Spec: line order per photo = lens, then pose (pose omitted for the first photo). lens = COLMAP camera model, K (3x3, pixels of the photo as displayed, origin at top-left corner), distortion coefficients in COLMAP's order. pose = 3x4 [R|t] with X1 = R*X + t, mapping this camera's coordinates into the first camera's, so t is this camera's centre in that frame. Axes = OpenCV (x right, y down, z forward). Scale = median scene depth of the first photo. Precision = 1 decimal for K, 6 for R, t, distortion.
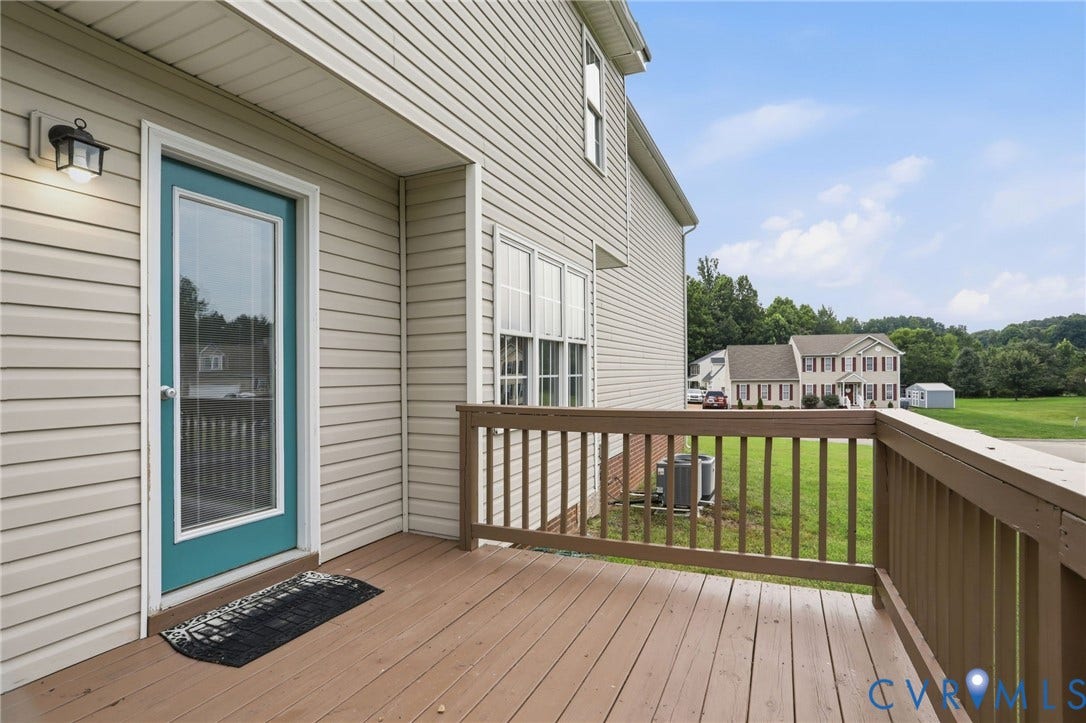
lens RADIAL K [[523.5, 0, 535.9], [0, 523.5, 356.9], [0, 0, 1]] dist [-0.066293, 0.025722]
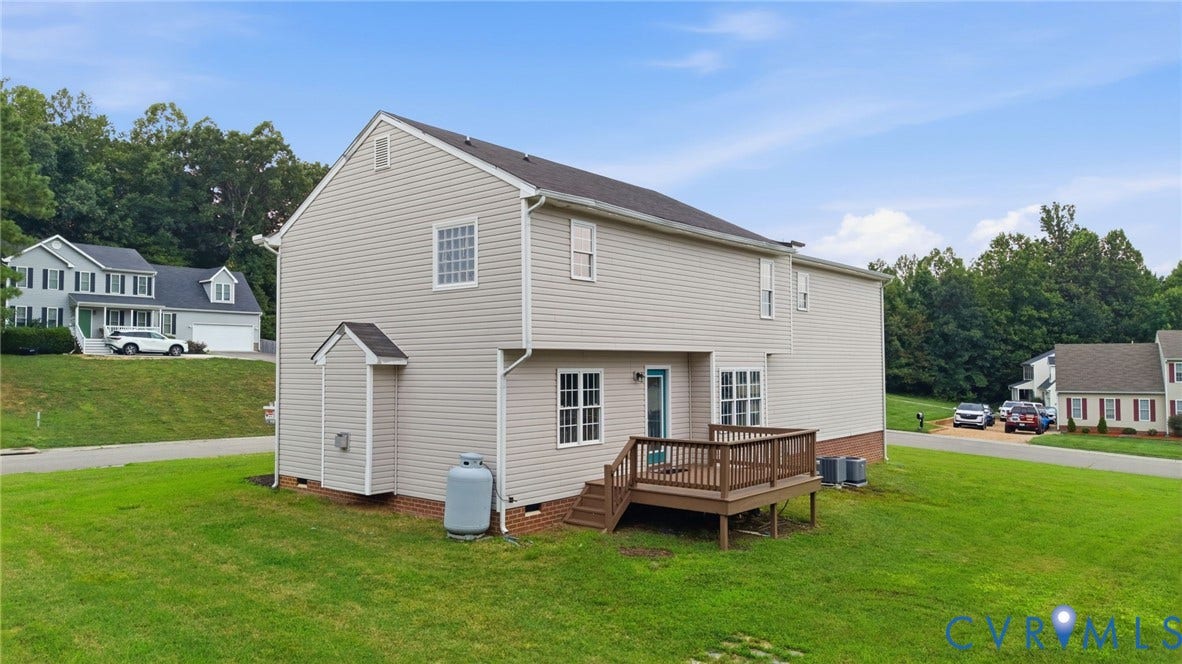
lens RADIAL K [[789.4, 0, 587.9], [0, 789.4, 337.8], [0, 0, 1]] dist [0.070964, -0.084397]
pose [[0.964747, -0.004664, -0.263139, 0.030325], [0.003744, 0.999985, -0.003998, -0.030300], [0.263154, 0.002872, 0.964750, -0.280041]]
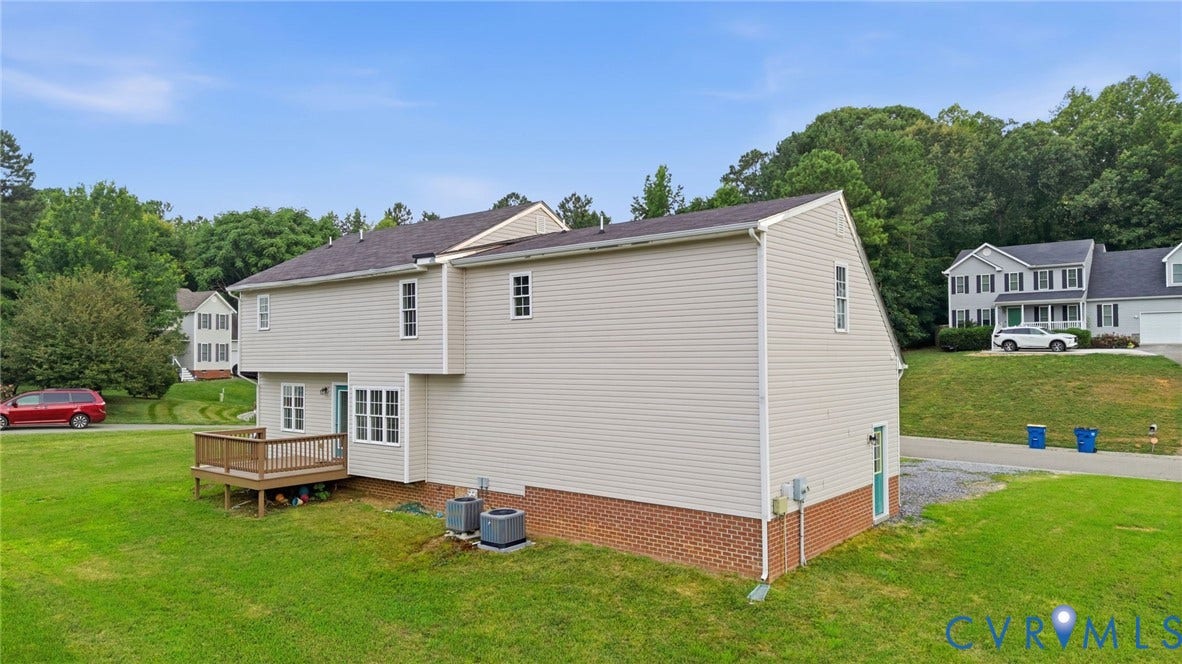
lens RADIAL K [[789.4, 0, 587.9], [0, 789.4, 337.8], [0, 0, 1]] dist [0.070964, -0.084397]
pose [[-0.254826, -0.013207, -0.966897, 0.359120], [0.037855, 0.999004, -0.023622, -0.028878], [0.966246, -0.042621, -0.254073, 0.293109]]
